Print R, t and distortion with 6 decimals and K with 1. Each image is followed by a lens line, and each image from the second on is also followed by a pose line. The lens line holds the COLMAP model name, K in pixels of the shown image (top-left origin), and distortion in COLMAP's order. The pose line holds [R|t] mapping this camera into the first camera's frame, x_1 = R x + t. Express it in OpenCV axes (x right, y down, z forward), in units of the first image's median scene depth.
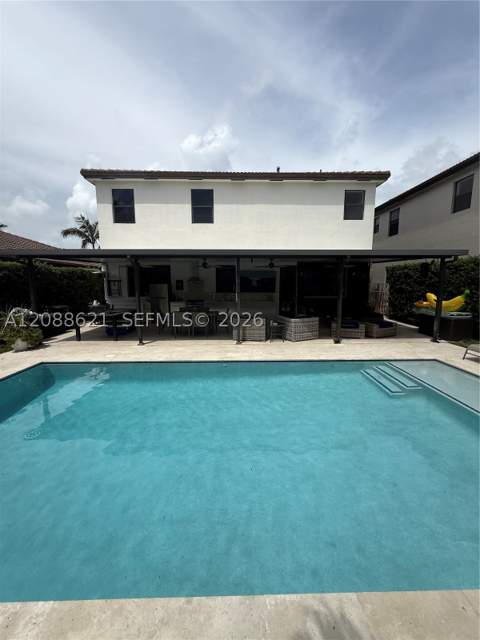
lens RADIAL K [[255.2, 0, 241.8], [0, 255.2, 318.7], [0, 0, 1]] dist [-0.000732, 0.000122]
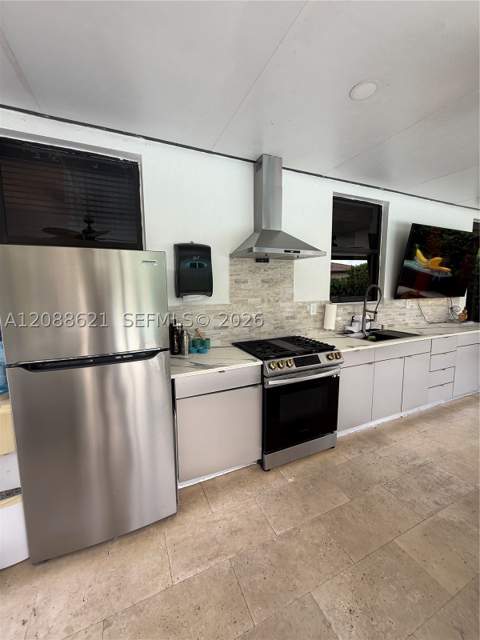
lens RADIAL K [[255.2, 0, 243.8], [0, 255.2, 315.3], [0, 0, 1]] dist [-0.000732, 0.000122]
pose [[0.917904, -0.051329, 0.393469, -0.287146], [0.062072, 0.997965, -0.014616, -0.092555], [-0.391918, 0.037840, 0.919221, 0.810001]]
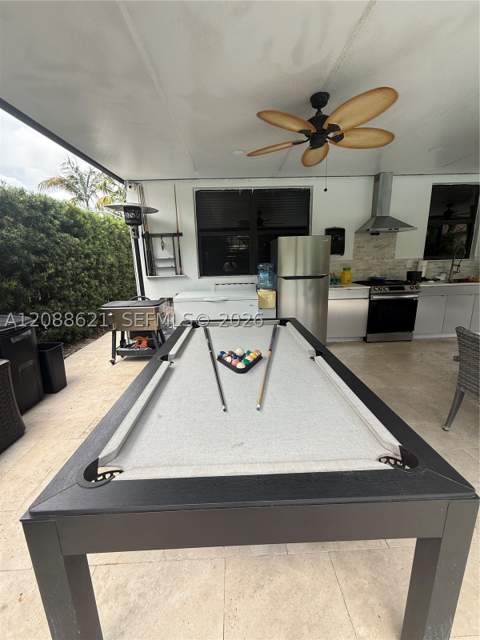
lens RADIAL K [[255.2, 0, 241.2], [0, 255.2, 318.4], [0, 0, 1]] dist [-0.000732, 0.000122]
pose [[0.999577, -0.029041, 0.001242, -0.386629], [0.028820, 0.995718, 0.087839, -0.056286], [-0.003788, -0.087766, 0.996134, 0.616293]]
